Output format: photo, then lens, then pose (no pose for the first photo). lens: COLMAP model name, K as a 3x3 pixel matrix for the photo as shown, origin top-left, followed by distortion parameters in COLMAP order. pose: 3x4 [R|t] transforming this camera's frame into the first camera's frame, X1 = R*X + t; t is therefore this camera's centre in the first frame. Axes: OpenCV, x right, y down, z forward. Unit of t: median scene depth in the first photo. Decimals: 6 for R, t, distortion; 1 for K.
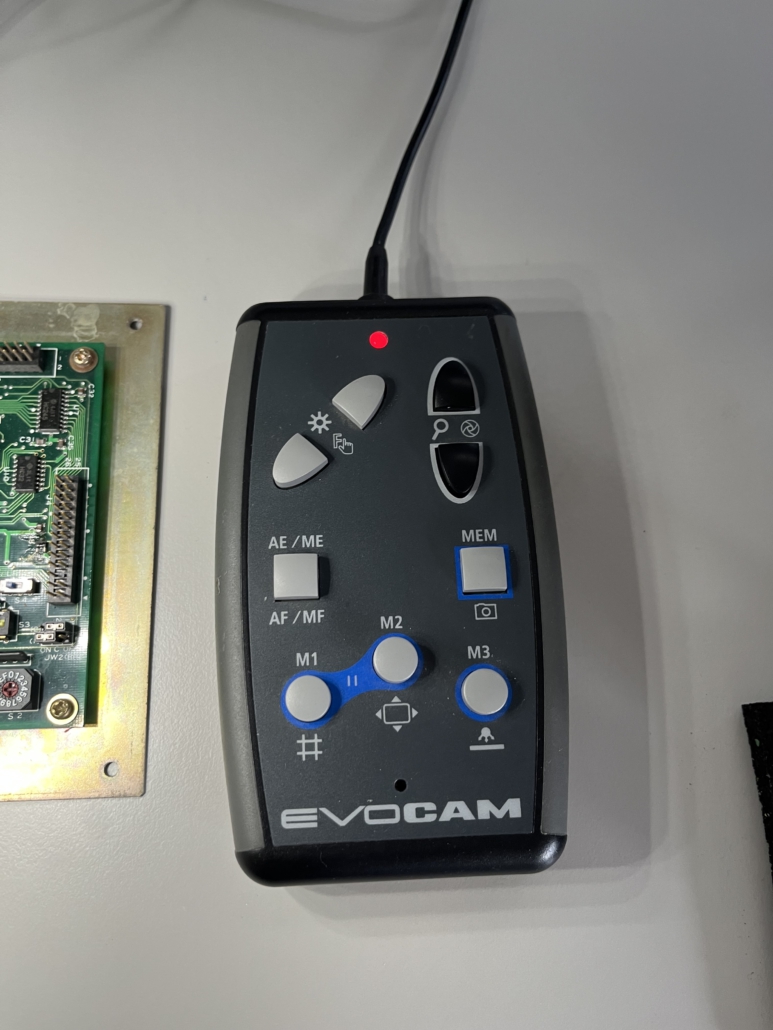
lens RADIAL K [[791.3, 0, 391.2], [0, 791.3, 520.5], [0, 0, 1]] dist [0.049290, -0.075106]
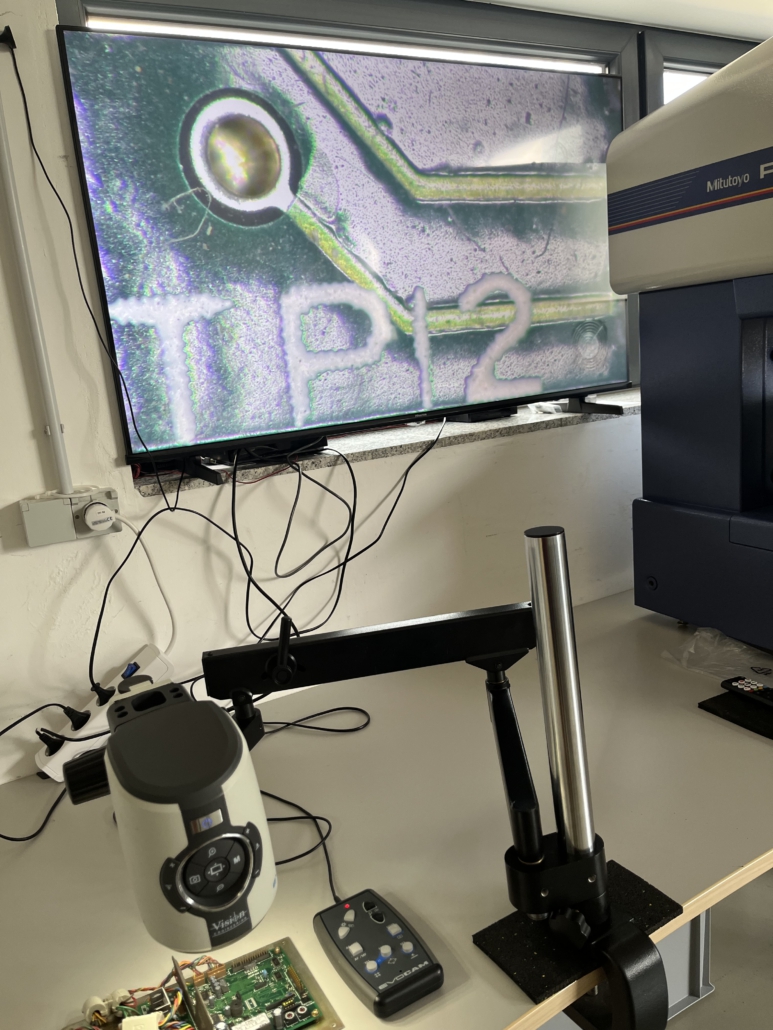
lens RADIAL K [[782.5, 0, 381.2], [0, 782.5, 516.9], [0, 0, 1]] dist [0.047762, -0.071046]
pose [[0.880917, -0.211709, 0.423278, -1.238708], [0.473258, 0.387458, -0.791140, 2.457085], [0.003489, 0.897249, 0.441511, -2.786887]]
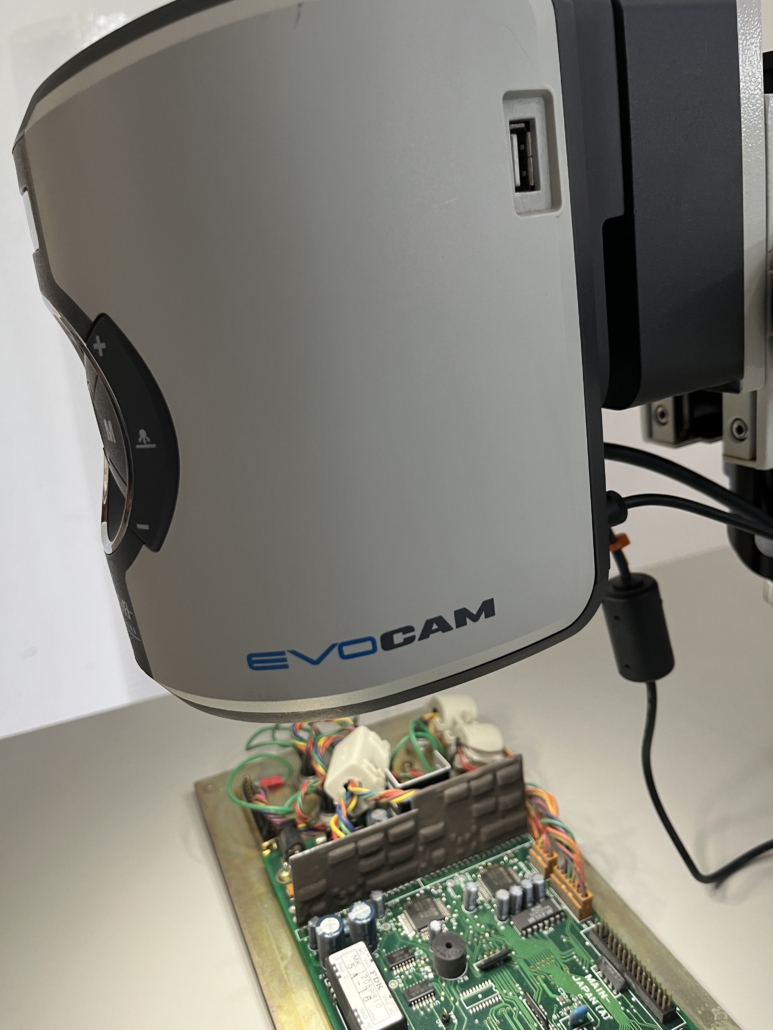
lens RADIAL K [[791.3, 0, 391.2], [0, 791.3, 520.5], [0, 0, 1]] dist [0.049290, -0.075106]
pose [[0.372639, 0.254234, -0.892471, 0.301909], [-0.870580, 0.428762, -0.241359, 0.140150], [0.321296, 0.866907, 0.381105, -0.249229]]
